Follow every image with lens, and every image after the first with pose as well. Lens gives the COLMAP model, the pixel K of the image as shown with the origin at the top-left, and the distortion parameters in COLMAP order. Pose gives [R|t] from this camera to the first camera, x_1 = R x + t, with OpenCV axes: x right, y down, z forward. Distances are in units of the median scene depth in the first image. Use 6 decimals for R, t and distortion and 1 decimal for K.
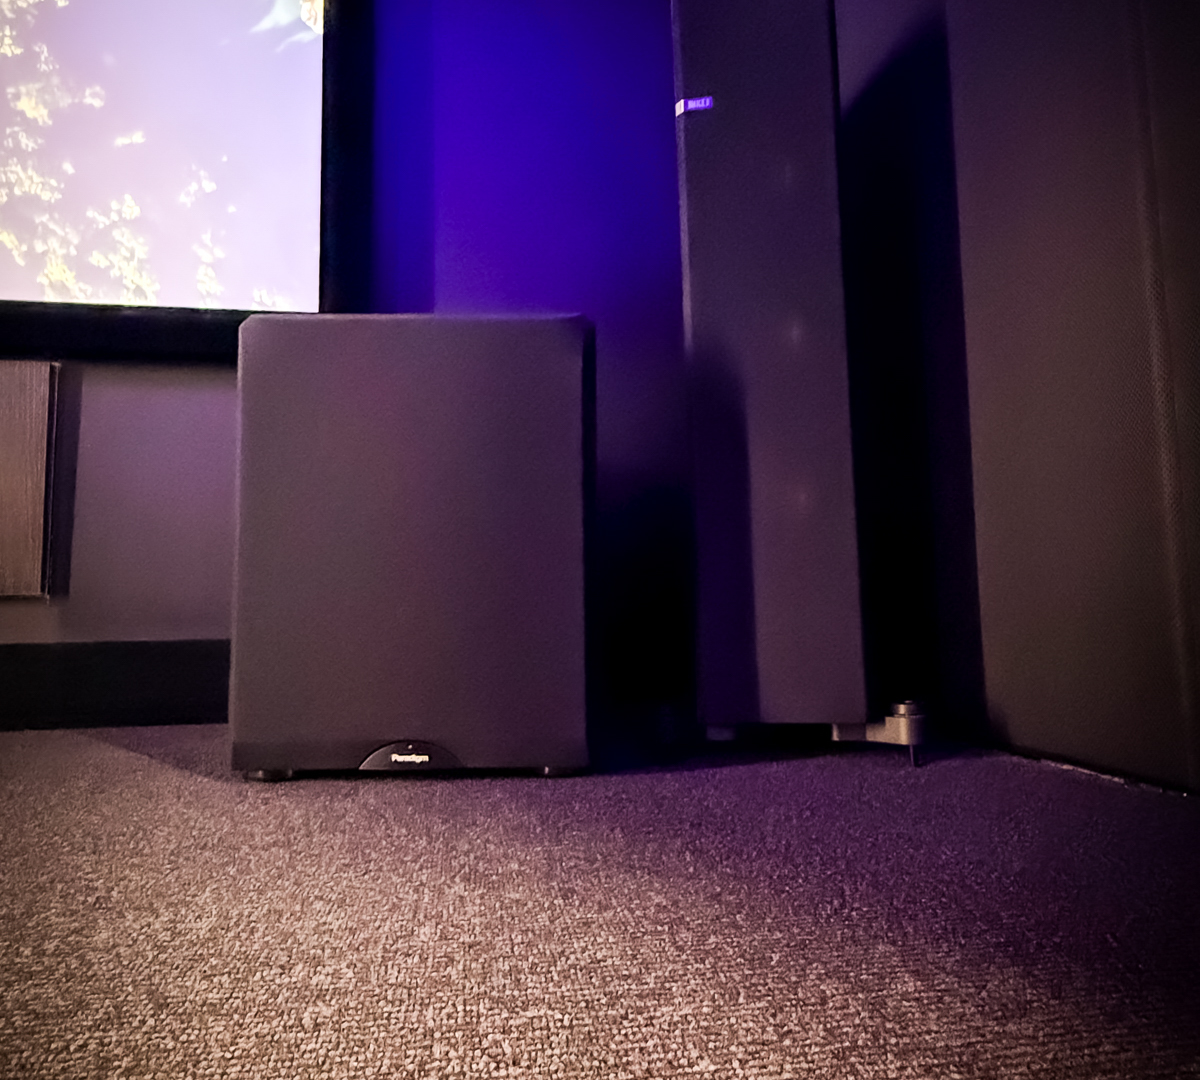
lens RADIAL K [[871.6, 0, 600.9], [0, 871.6, 522.0], [0, 0, 1]] dist [0.003543, -0.002062]
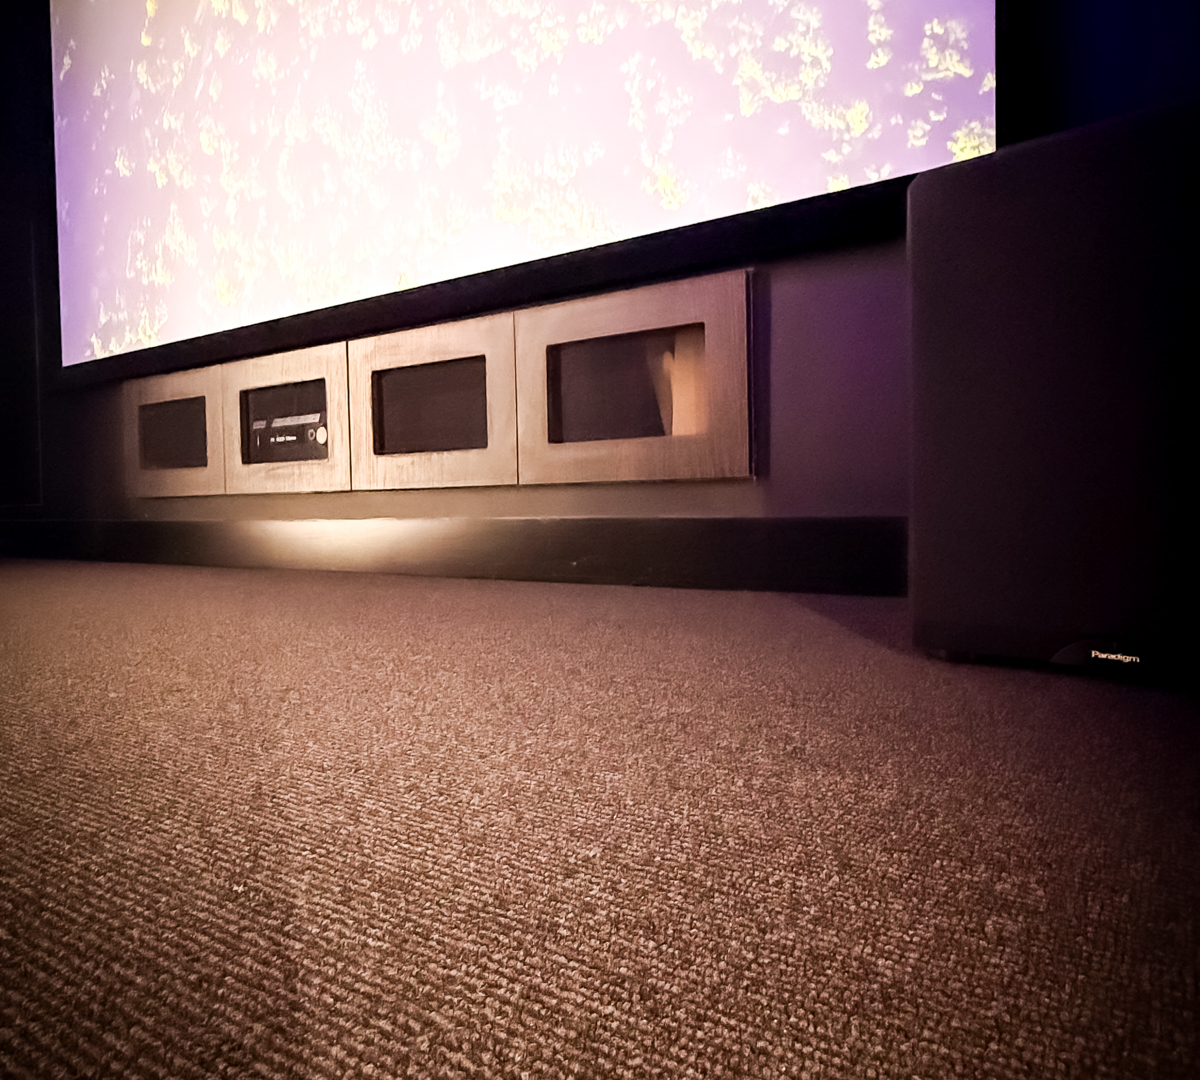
lens RADIAL K [[871.6, 0, 600.9], [0, 871.6, 522.0], [0, 0, 1]] dist [0.003543, -0.002062]
pose [[0.735079, 0.016862, -0.677771, -0.019731], [0.077538, 0.991041, 0.108749, 0.012878], [0.673533, -0.132492, 0.727186, 0.098319]]
